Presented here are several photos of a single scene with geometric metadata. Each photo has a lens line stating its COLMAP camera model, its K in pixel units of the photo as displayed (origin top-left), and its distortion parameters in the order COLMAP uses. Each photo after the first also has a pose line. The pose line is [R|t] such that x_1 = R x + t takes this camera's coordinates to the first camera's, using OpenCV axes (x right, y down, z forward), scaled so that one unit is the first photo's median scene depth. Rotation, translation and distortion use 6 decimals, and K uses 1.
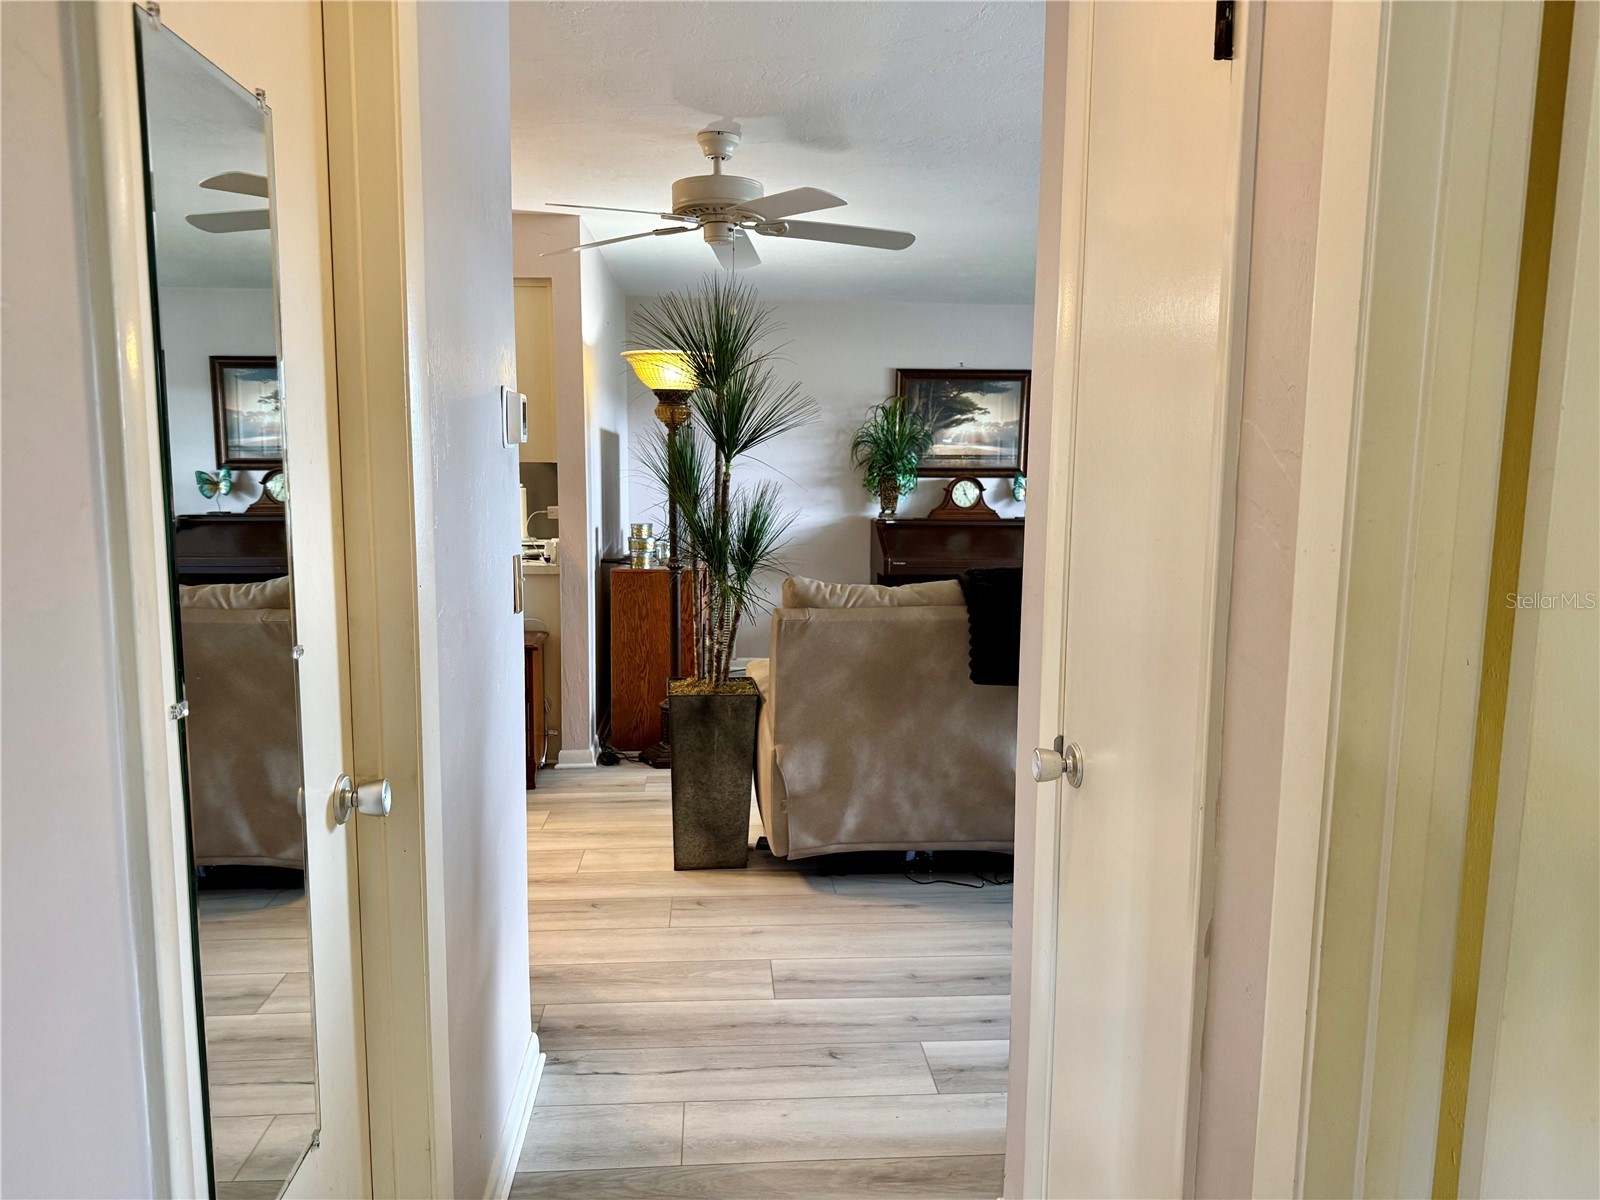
lens RADIAL K [[1123.6, 0, 797.7], [0, 1123.6, 597.9], [0, 0, 1]] dist [0.085830, -0.111011]
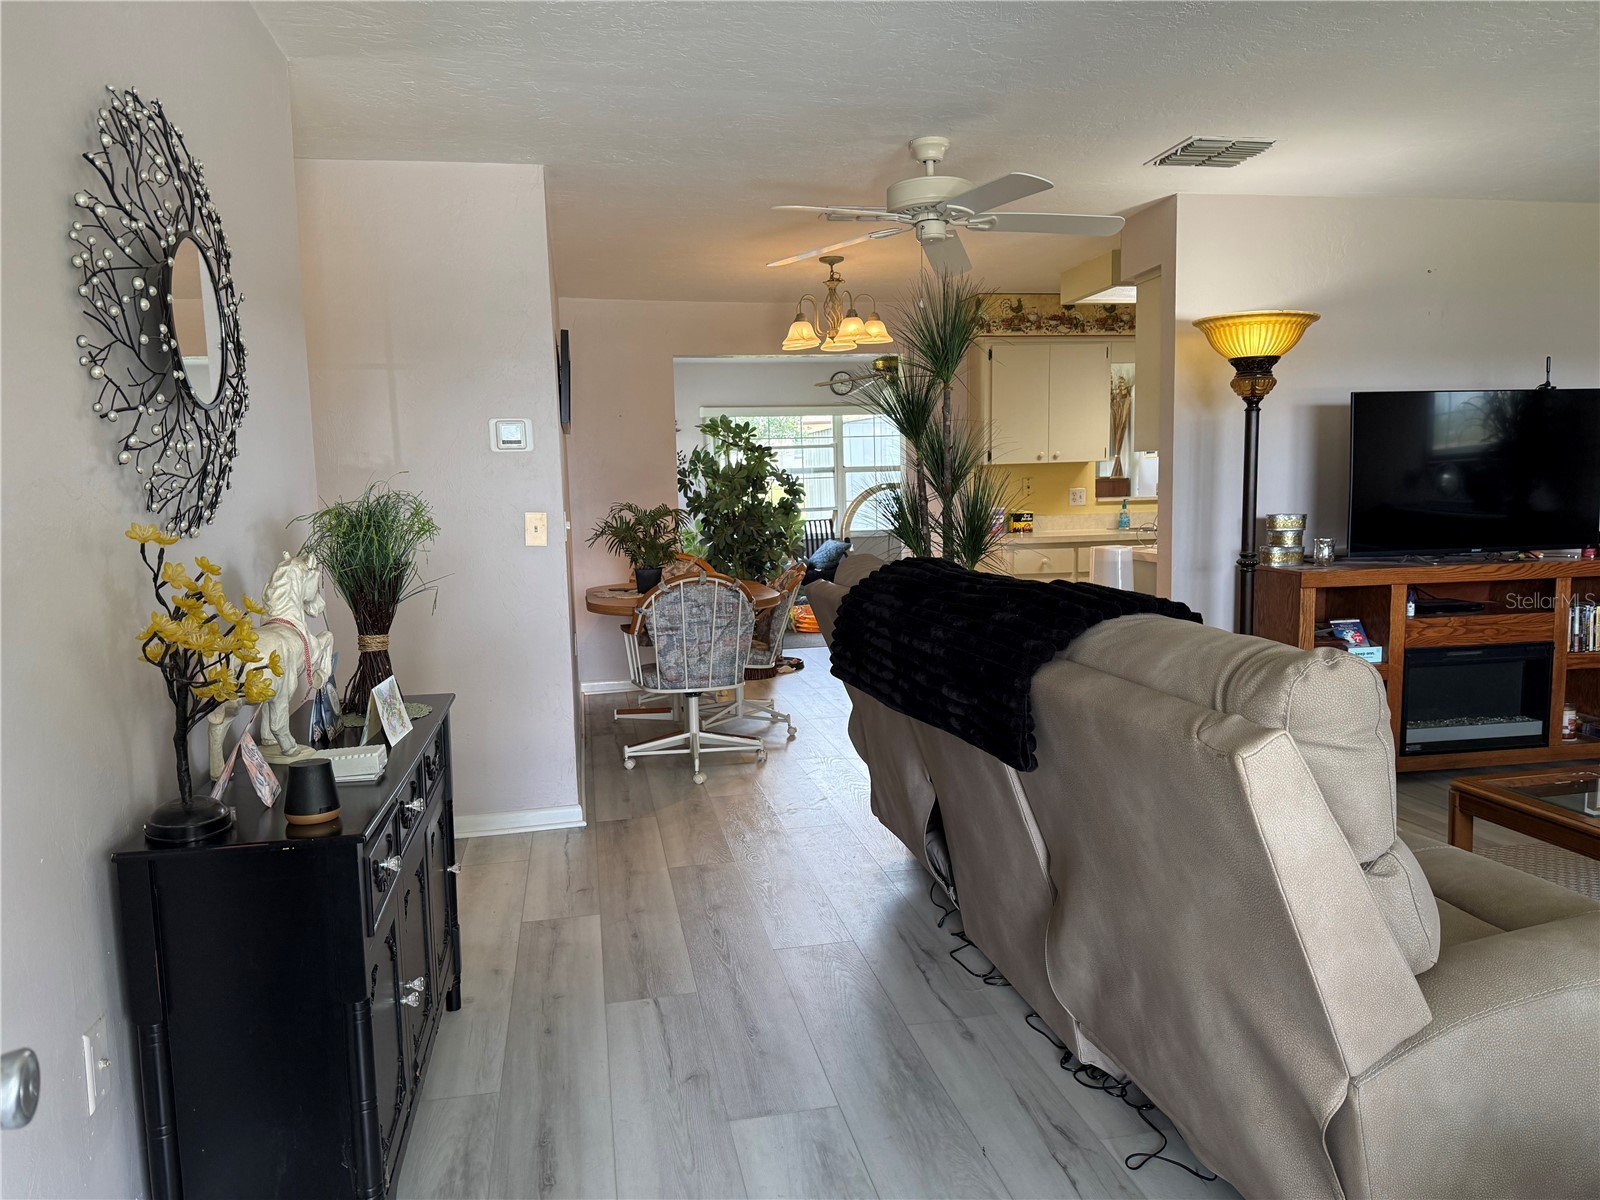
lens RADIAL K [[1123.6, 0, 807.2], [0, 1123.6, 604.6], [0, 0, 1]] dist [0.085830, -0.111011]
pose [[0.122442, 0.094000, -0.988014, 0.494730], [-0.093433, 0.992175, 0.082817, -0.025384], [0.988068, 0.082172, 0.130266, 0.386133]]
